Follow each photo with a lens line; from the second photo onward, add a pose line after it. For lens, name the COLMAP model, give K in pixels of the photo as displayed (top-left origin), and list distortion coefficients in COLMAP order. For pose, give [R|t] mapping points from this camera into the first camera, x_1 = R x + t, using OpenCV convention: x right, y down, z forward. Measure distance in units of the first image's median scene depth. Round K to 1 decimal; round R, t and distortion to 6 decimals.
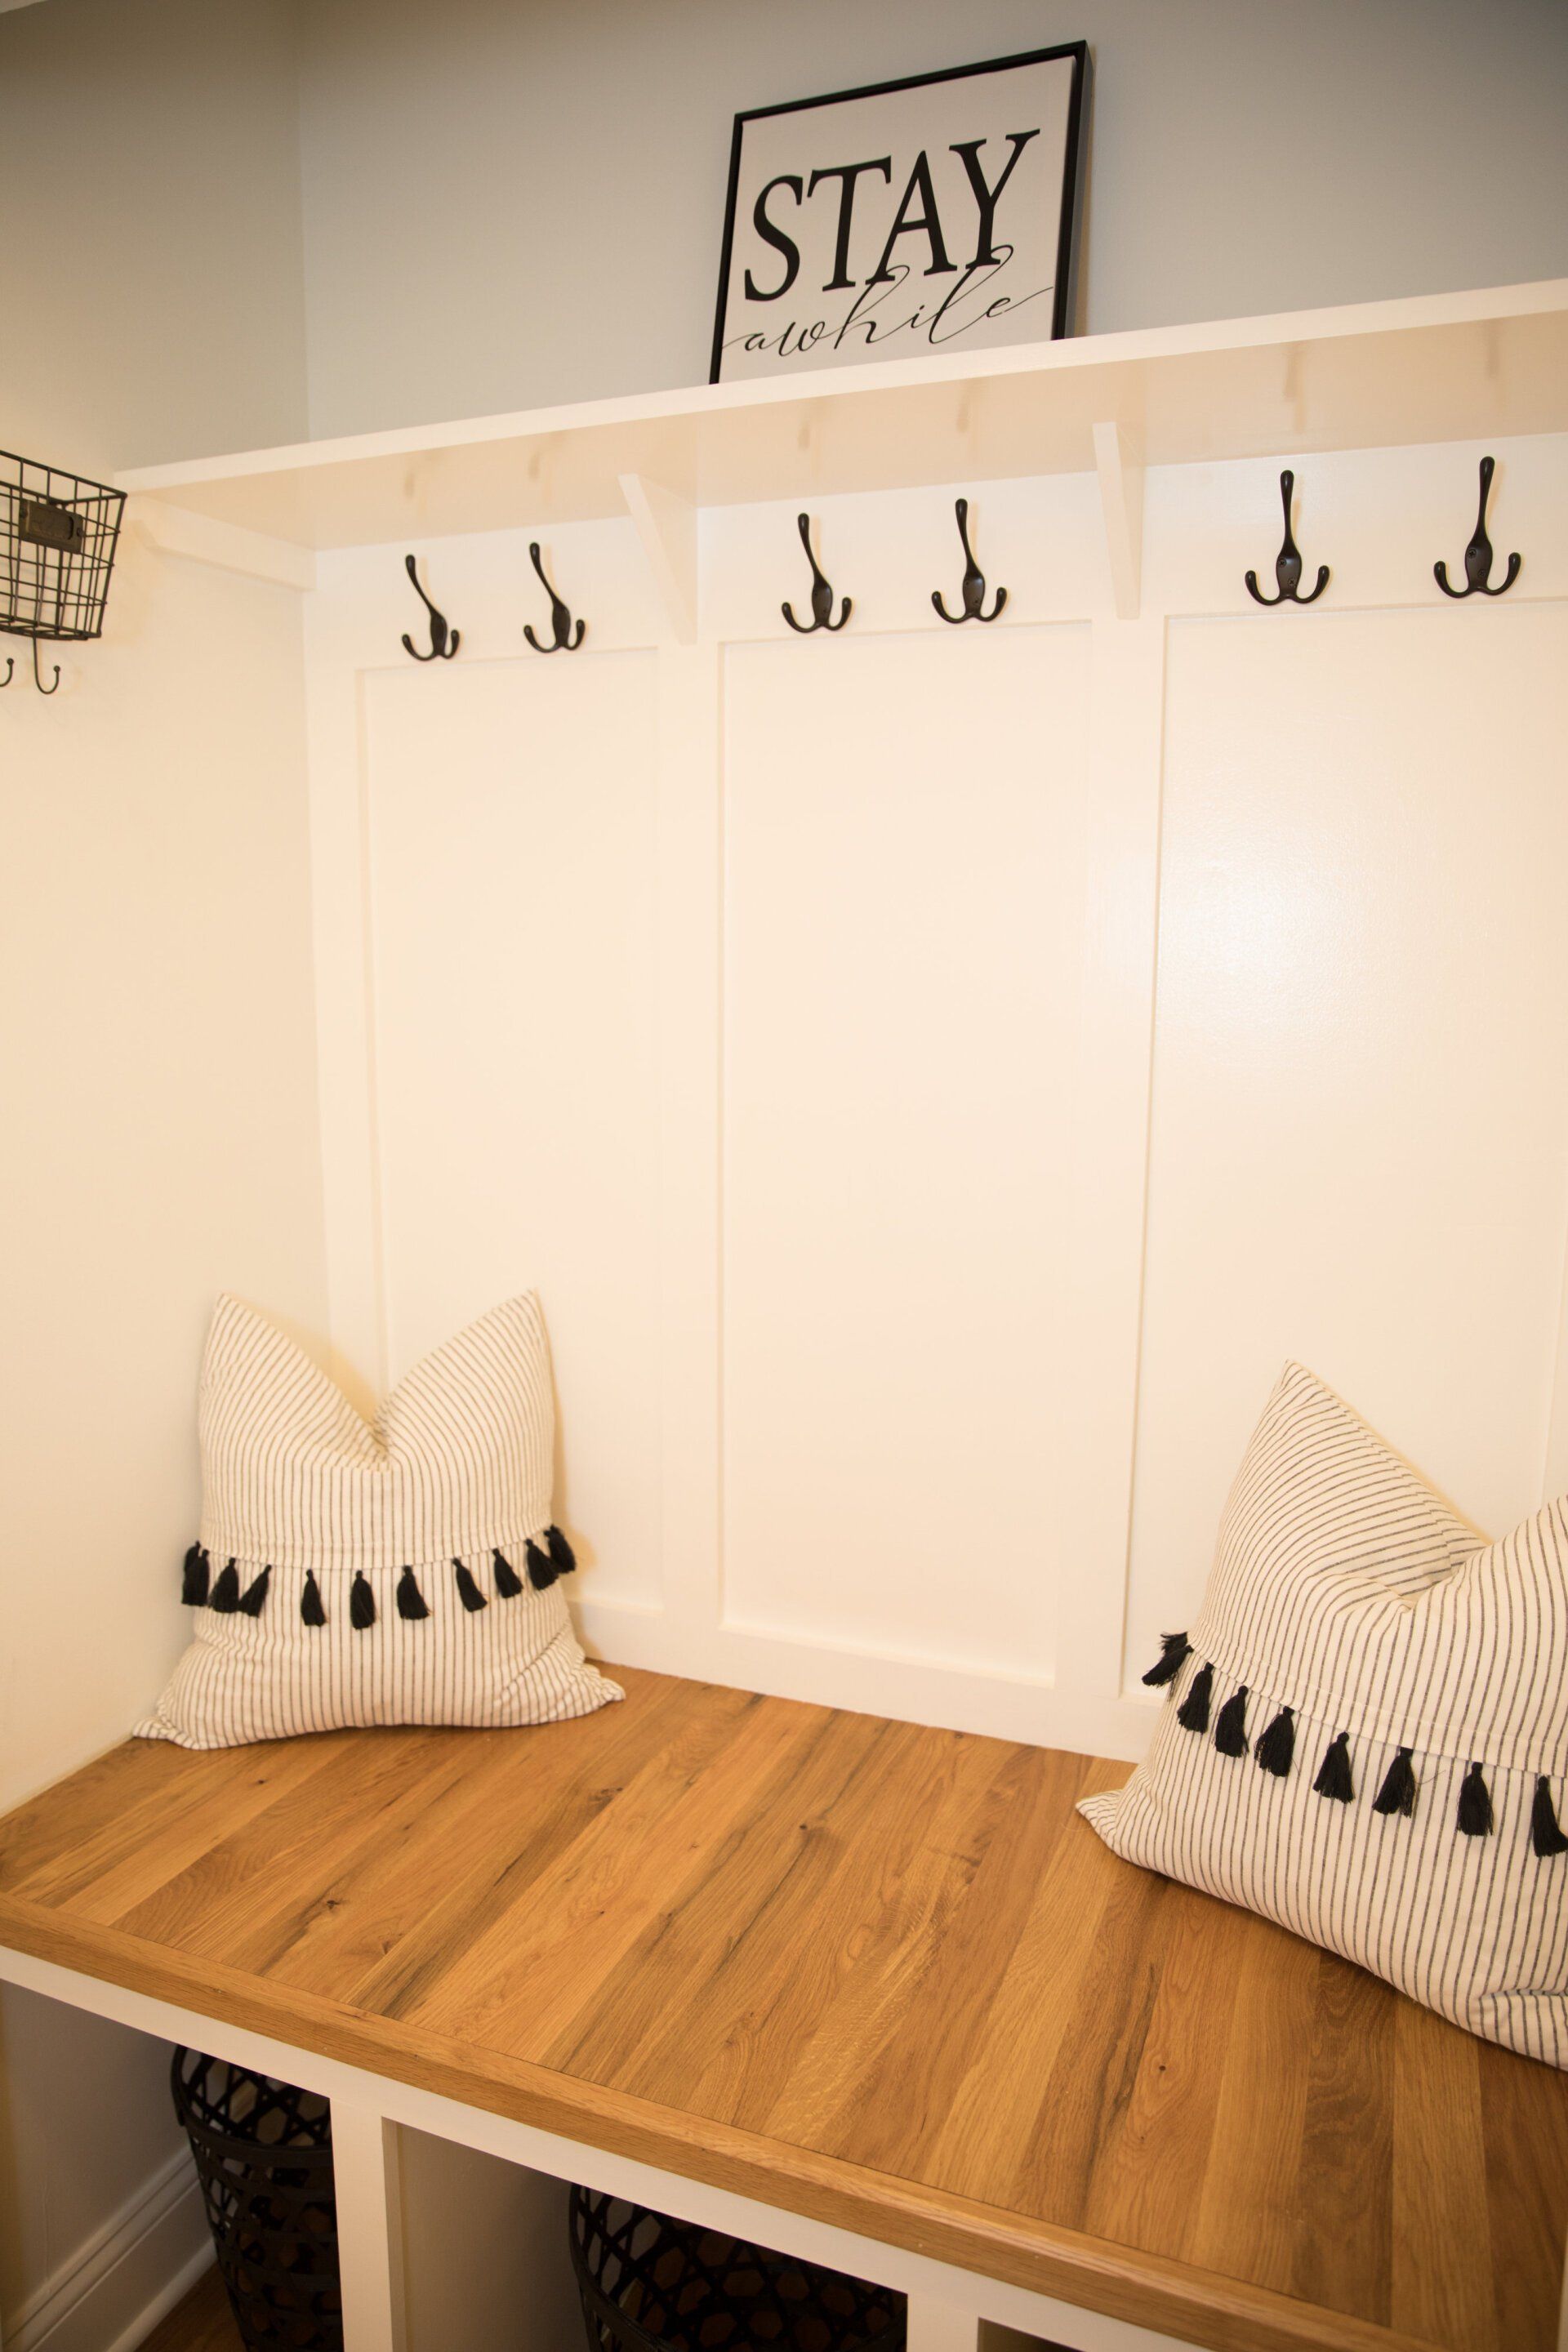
lens RADIAL K [[1595.6, 0, 787.9], [0, 1595.6, 1180.7], [0, 0, 1]] dist [-0.095292, 0.061432]
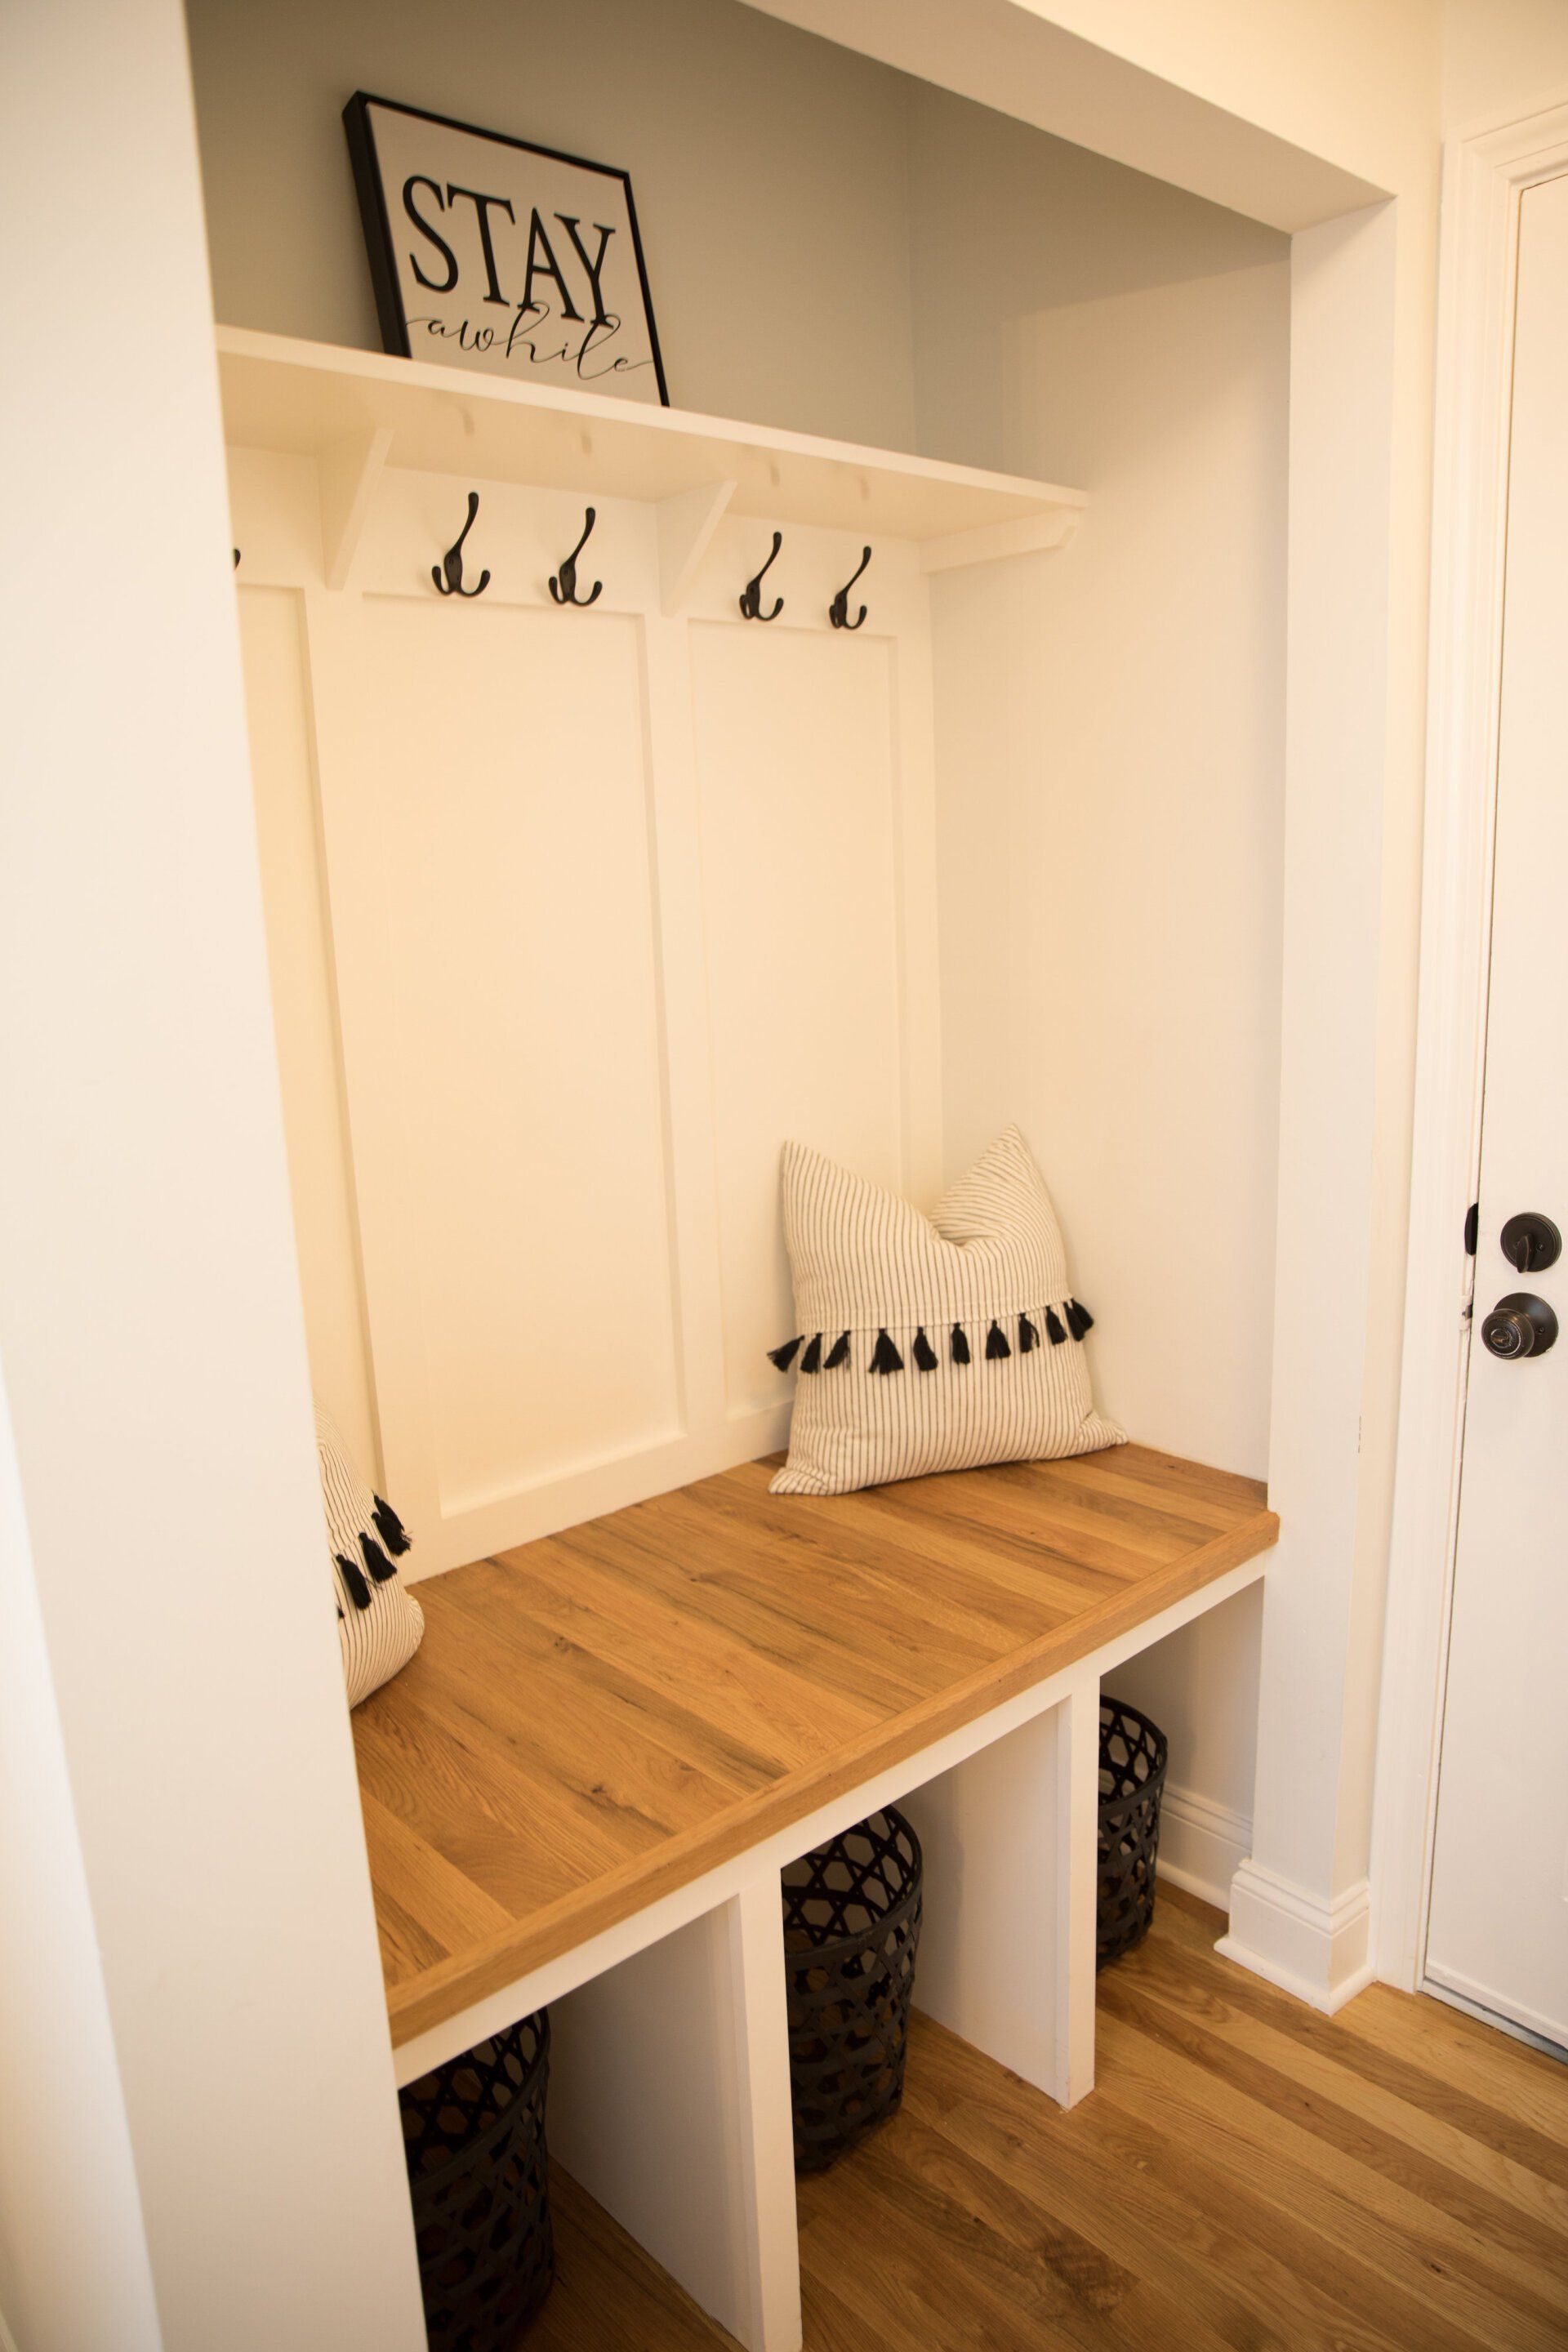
lens RADIAL K [[1595.6, 0, 795.9], [0, 1595.6, 1179.6], [0, 0, 1]] dist [-0.095292, 0.061432]
pose [[0.429885, -0.201200, 0.880180, -1.039037], [0.180938, 0.974276, 0.134338, -0.051659], [-0.884568, 0.101508, 0.455232, 0.344772]]
